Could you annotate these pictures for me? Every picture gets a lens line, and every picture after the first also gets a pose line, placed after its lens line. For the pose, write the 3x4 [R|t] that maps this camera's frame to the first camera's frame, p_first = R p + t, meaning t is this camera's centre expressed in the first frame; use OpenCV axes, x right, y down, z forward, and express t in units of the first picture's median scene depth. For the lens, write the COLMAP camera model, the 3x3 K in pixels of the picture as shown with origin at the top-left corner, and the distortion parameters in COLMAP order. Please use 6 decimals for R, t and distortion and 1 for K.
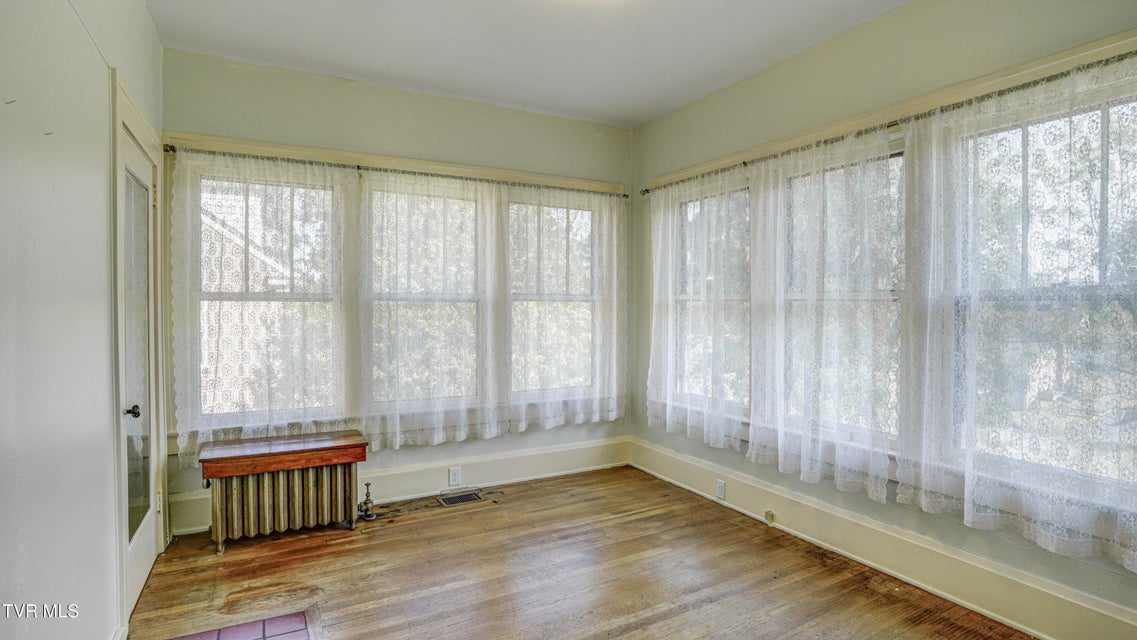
lens RADIAL K [[559.0, 0, 571.8], [0, 559.0, 317.5], [0, 0, 1]] dist [-0.085754, 0.038723]
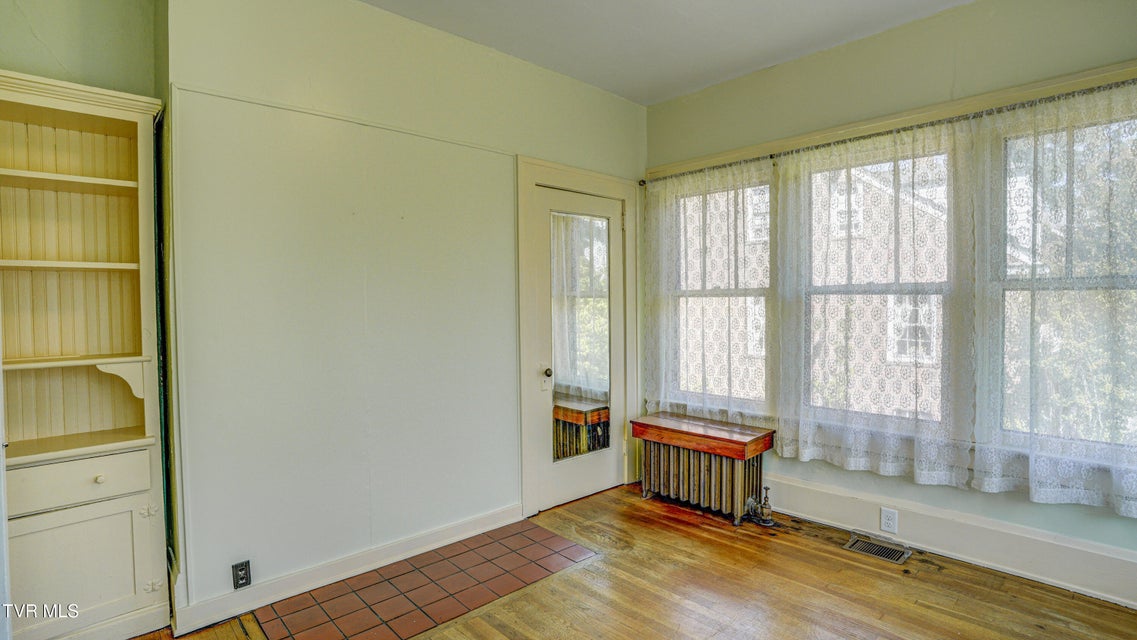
lens RADIAL K [[559.0, 0, 571.8], [0, 559.0, 317.5], [0, 0, 1]] dist [-0.085754, 0.038723]
pose [[0.240194, 0.020581, -0.970507, 0.468571], [-0.011672, 0.999764, 0.018312, -0.006006], [0.970655, 0.006930, 0.240378, 0.441630]]
